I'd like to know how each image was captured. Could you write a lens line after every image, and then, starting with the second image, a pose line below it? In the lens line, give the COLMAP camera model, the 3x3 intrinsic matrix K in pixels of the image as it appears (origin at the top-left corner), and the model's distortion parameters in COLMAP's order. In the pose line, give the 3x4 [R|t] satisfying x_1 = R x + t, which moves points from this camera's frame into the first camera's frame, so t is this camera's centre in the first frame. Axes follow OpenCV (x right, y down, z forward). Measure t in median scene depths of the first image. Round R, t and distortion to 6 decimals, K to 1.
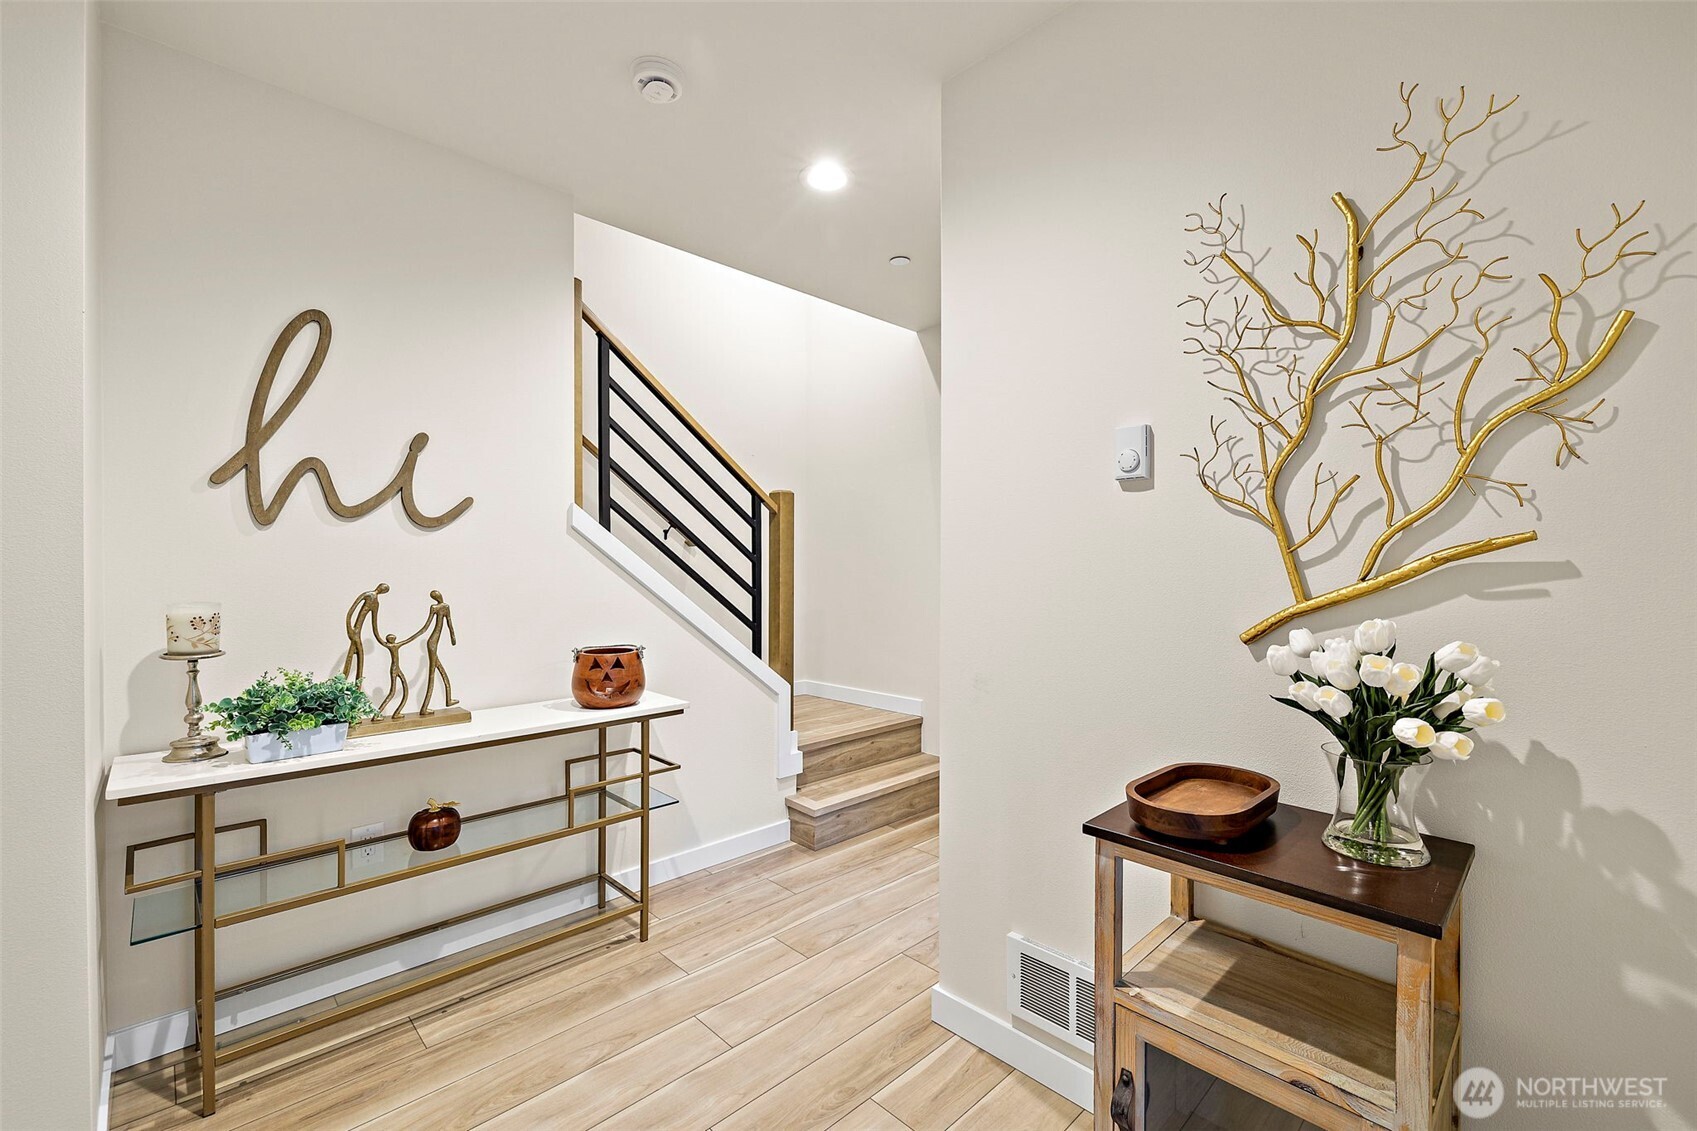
lens RADIAL K [[713.4, 0, 848.0], [0, 713.4, 567.0], [0, 0, 1]] dist [-0.002696, 0.000849]
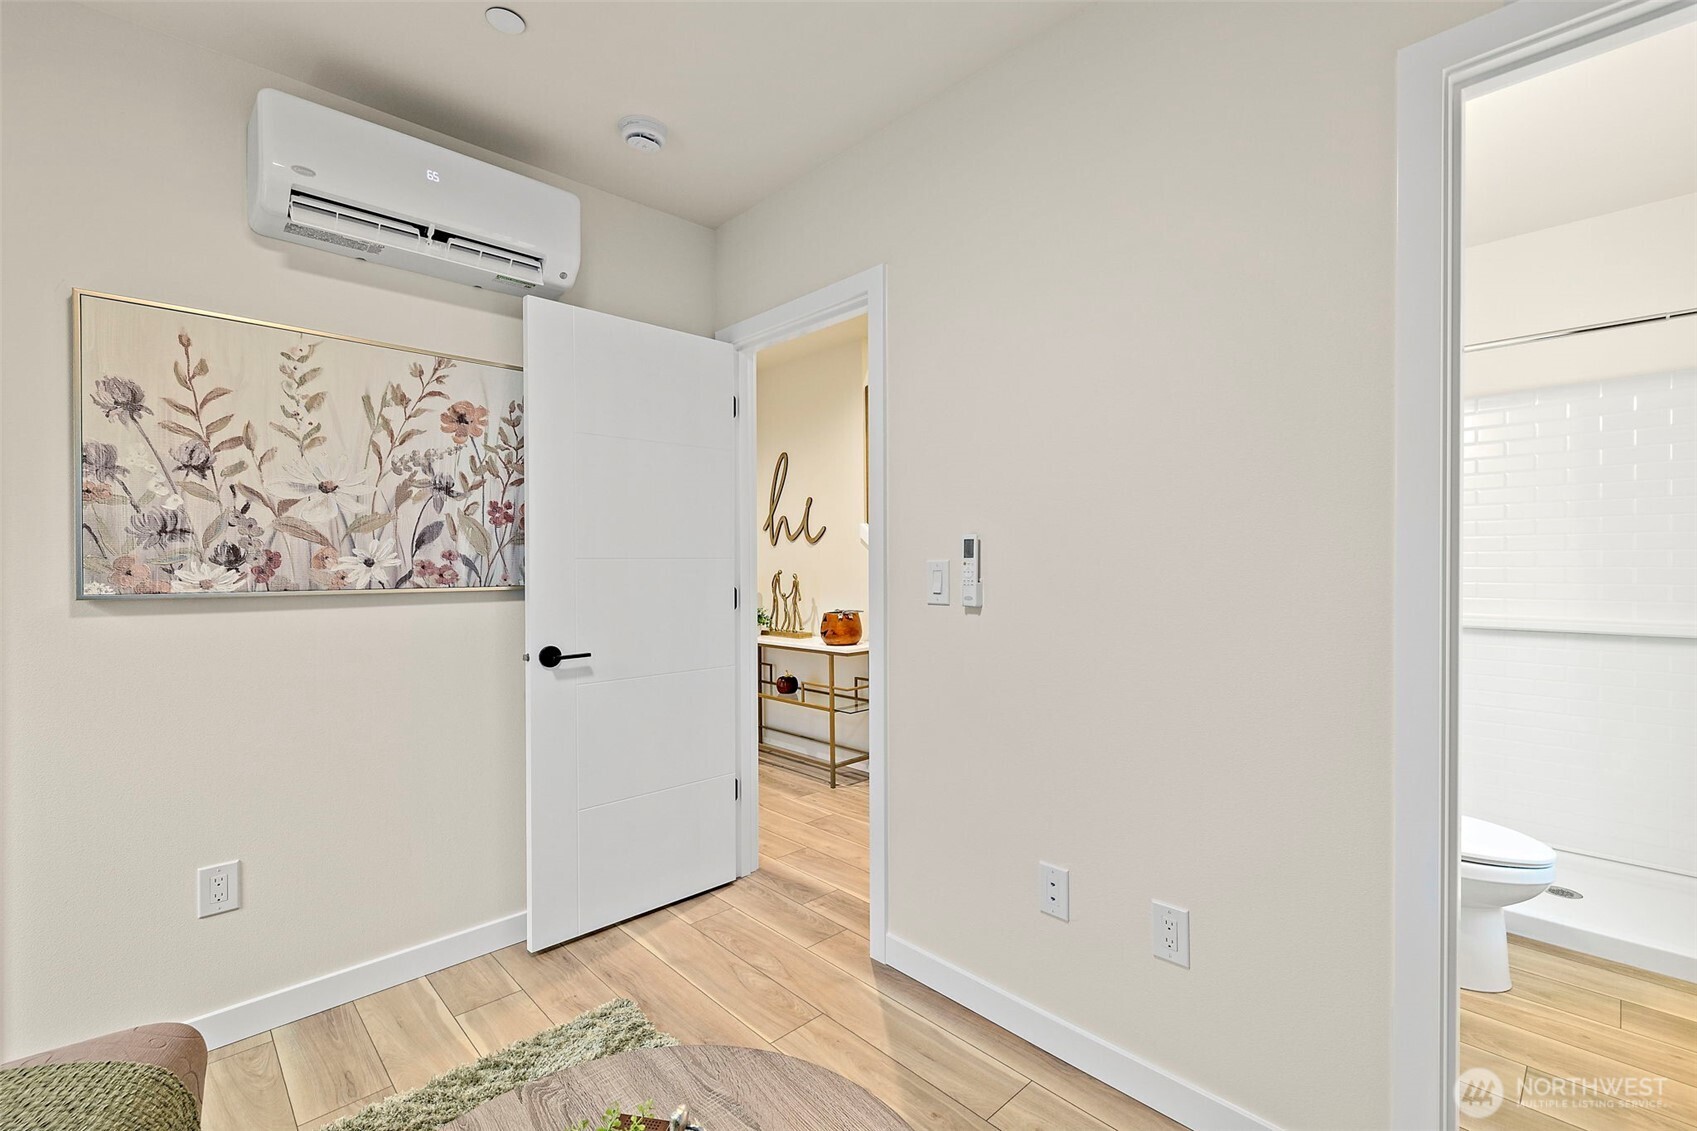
lens RADIAL K [[713.4, 0, 847.9], [0, 713.4, 565.9], [0, 0, 1]] dist [-0.002696, 0.000849]
pose [[0.005523, 0.004635, -0.999974, 1.552450], [0.003294, 0.999984, 0.004653, -0.000327], [0.999979, -0.003320, 0.005508, 1.161636]]
